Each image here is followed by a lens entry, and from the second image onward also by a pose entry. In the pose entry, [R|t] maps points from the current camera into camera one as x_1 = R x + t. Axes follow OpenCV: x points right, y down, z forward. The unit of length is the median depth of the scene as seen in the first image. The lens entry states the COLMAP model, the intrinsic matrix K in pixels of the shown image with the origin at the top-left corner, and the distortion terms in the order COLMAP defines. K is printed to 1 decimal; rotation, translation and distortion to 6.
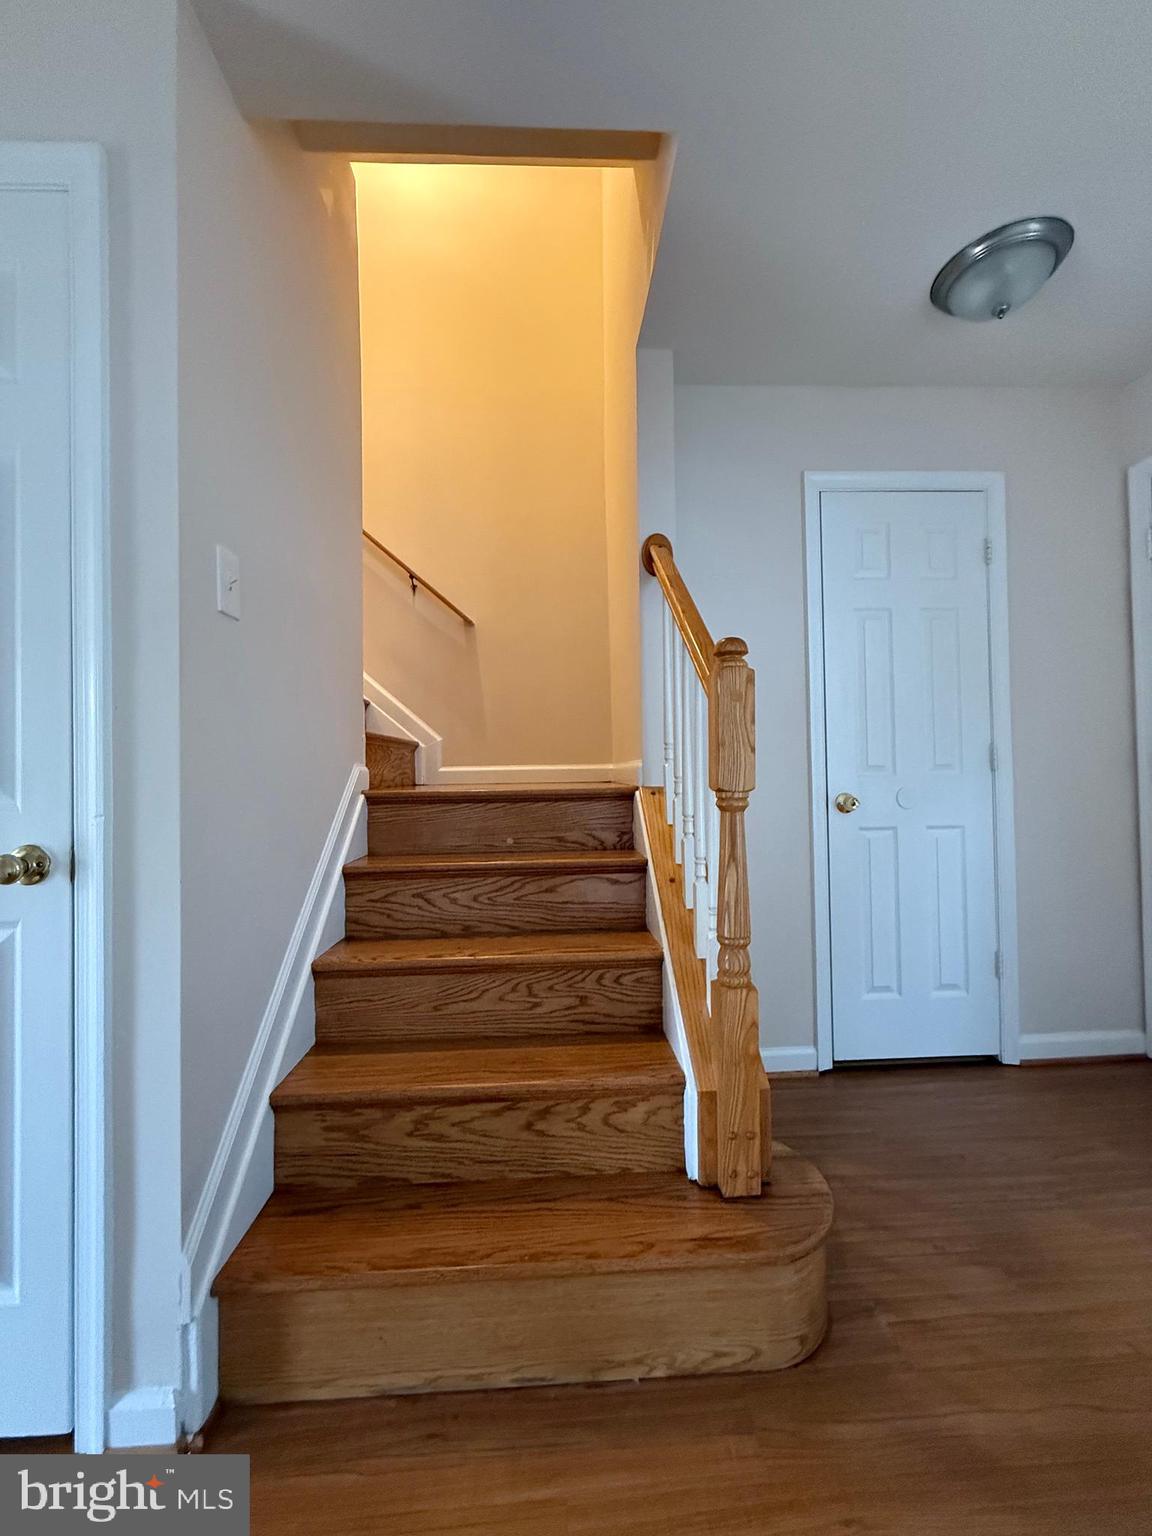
lens RADIAL K [[619.5, 0, 571.0], [0, 619.5, 763.0], [0, 0, 1]] dist [0.000171, 0.000210]
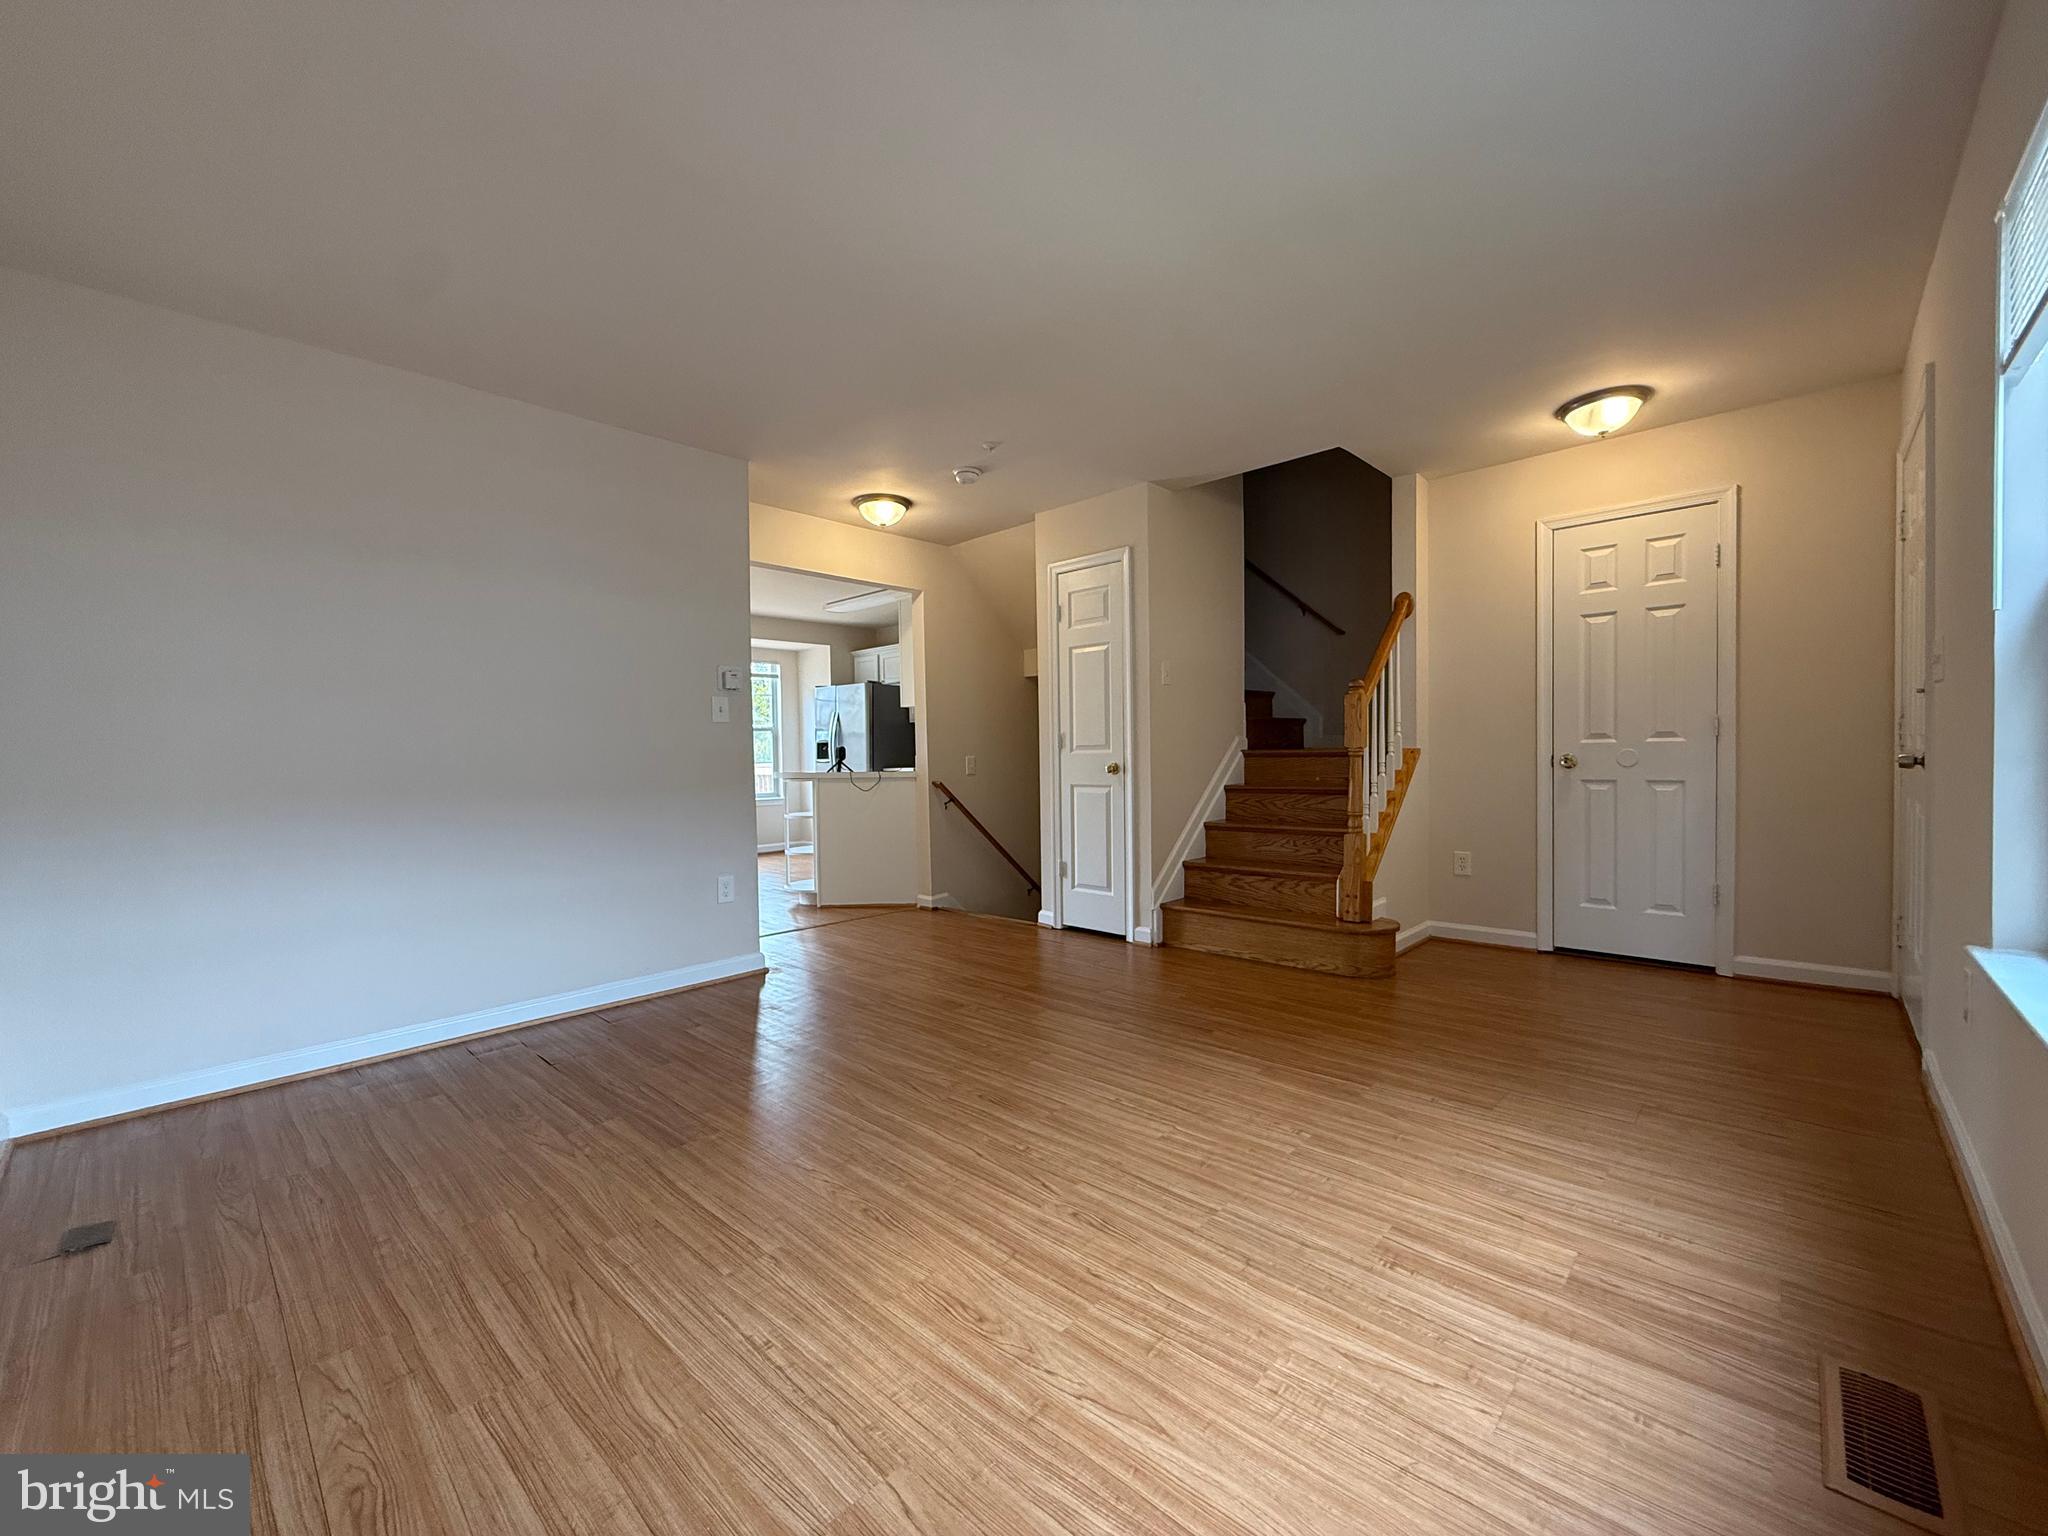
lens RADIAL K [[812.9, 0, 1017.0], [0, 812.9, 772.9], [0, 0, 1]] dist [0.001063, -0.000174]
pose [[0.694314, 0.026379, -0.719189, 1.495260], [0.016223, 0.998500, 0.052286, -0.040259], [0.719489, -0.047970, 0.692845, -1.885857]]
